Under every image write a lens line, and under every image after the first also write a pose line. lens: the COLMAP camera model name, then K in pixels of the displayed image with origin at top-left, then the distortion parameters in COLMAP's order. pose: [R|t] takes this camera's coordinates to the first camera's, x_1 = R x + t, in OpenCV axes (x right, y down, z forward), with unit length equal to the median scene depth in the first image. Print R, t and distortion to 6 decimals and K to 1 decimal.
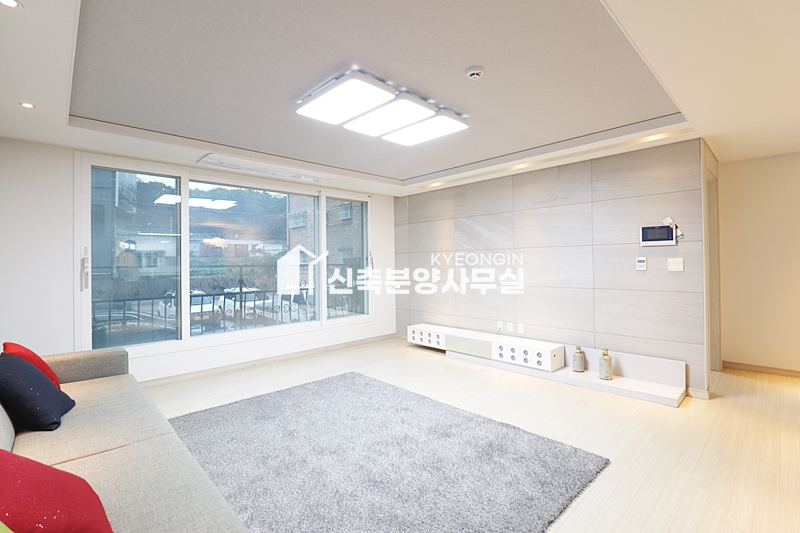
lens RADIAL K [[371.0, 0, 400.3], [0, 371.0, 267.3], [0, 0, 1]] dist [-0.008090, -0.007639]
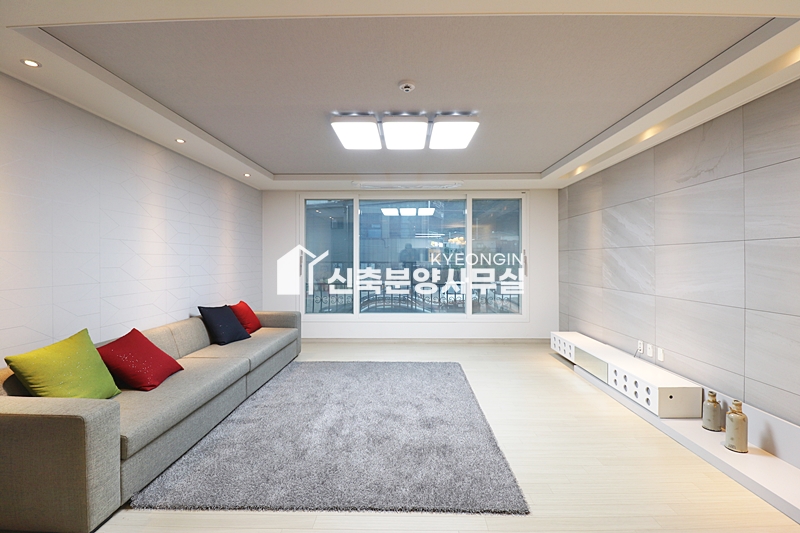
lens RADIAL K [[371.0, 0, 403.5], [0, 371.0, 266.3], [0, 0, 1]] dist [-0.008090, -0.007639]
pose [[0.701624, 0.025486, -0.712091, 0.527507], [-0.017606, 0.999675, 0.018431, -0.015337], [0.712329, -0.000395, 0.701845, 0.132020]]
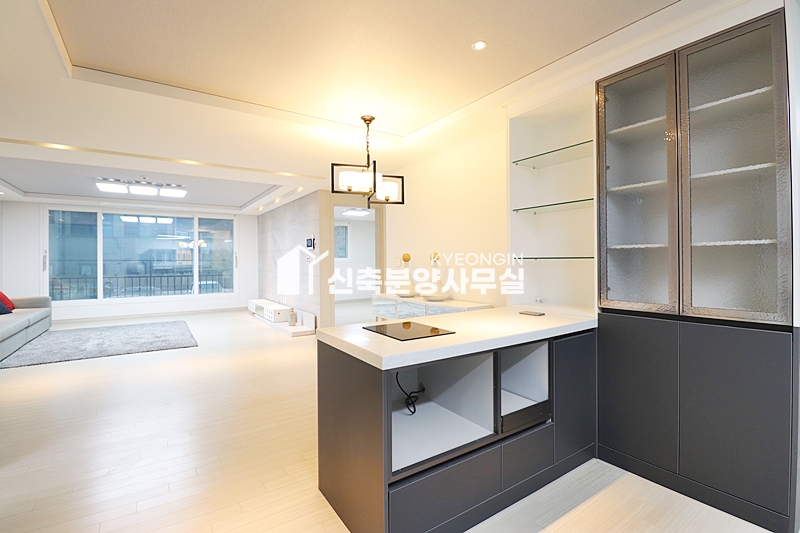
lens RADIAL K [[371.0, 0, 411.5], [0, 371.0, 262.2], [0, 0, 1]] dist [-0.008090, -0.007639]
pose [[0.986407, 0.007922, -0.164130, 1.226428], [-0.009192, 0.999933, -0.006979, 0.006431], [0.164063, 0.008393, 0.986414, -0.552086]]
